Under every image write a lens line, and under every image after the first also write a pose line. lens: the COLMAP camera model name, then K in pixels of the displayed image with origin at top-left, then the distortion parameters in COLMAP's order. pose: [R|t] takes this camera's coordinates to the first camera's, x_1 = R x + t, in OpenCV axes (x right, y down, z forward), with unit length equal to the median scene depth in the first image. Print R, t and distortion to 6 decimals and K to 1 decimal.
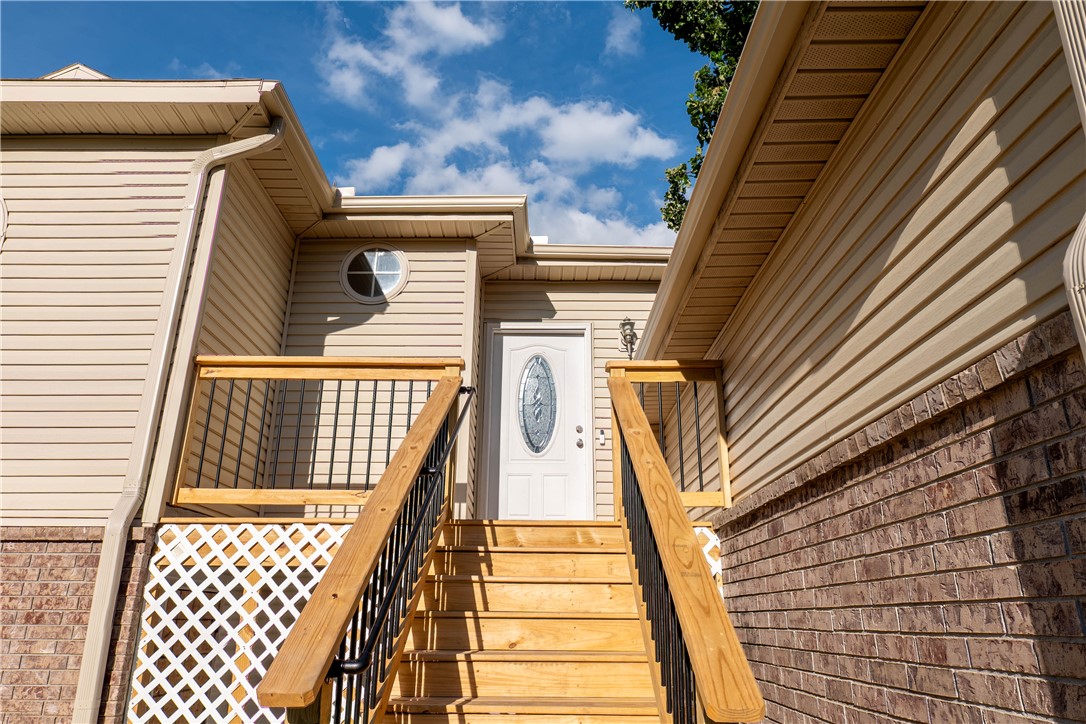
lens RADIAL K [[714.0, 0, 533.0], [0, 714.0, 367.0], [0, 0, 1]] dist [0.009171, 0.004163]
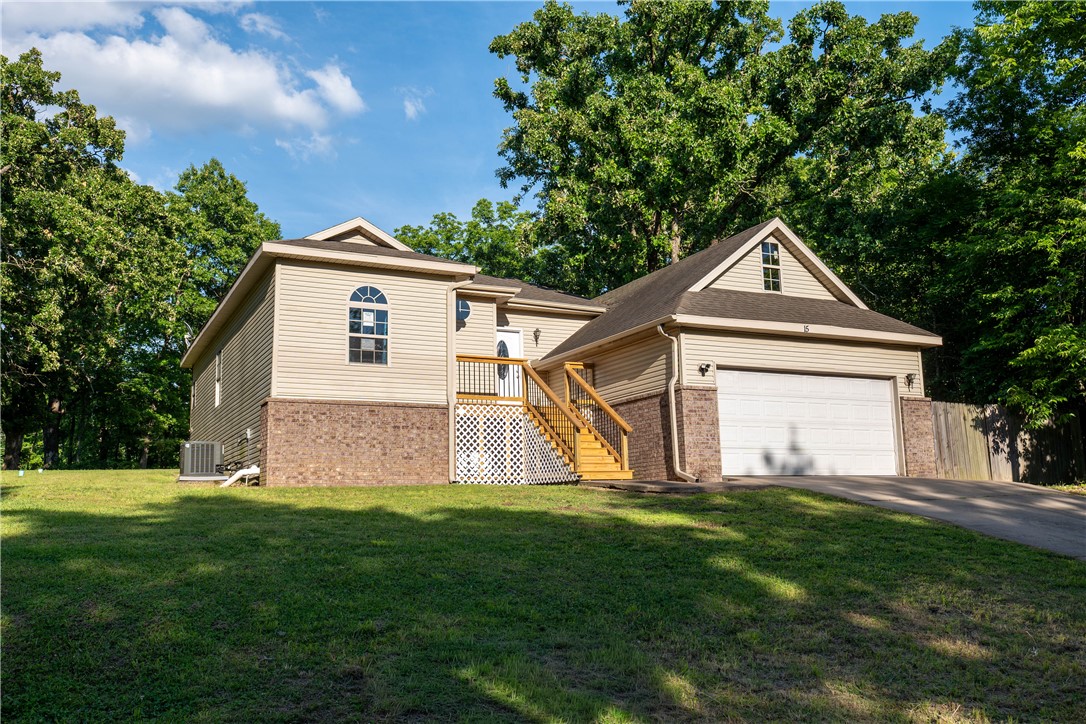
lens RADIAL K [[922.3, 0, 542.4], [0, 922.3, 362.9], [0, 0, 1]] dist [0.007136, -0.002545]
pose [[0.879669, 0.049392, 0.473014, -2.270466], [-0.125555, 0.983425, 0.130807, -0.619080], [-0.458714, -0.174456, 0.871290, -3.072346]]
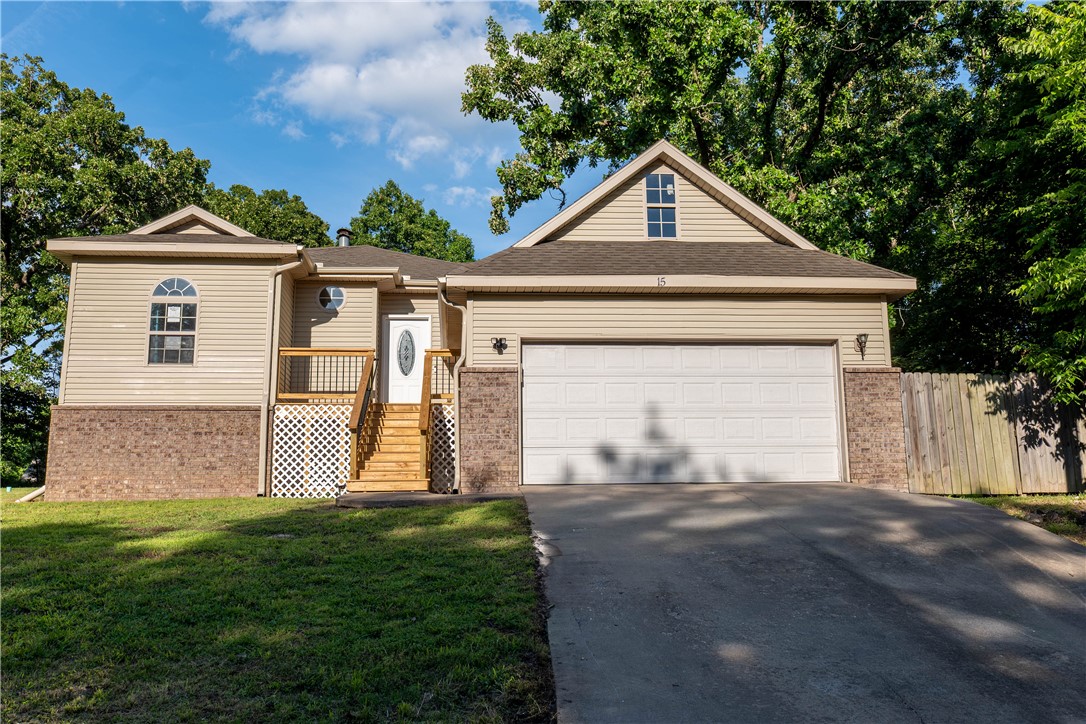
lens RADIAL K [[922.3, 0, 545.4], [0, 922.3, 361.1], [0, 0, 1]] dist [0.007136, -0.002545]
pose [[0.993277, -0.001273, 0.115752, 0.166145], [-0.015468, 0.989513, 0.143612, -0.541365], [-0.114721, -0.144437, 0.982841, -2.931970]]
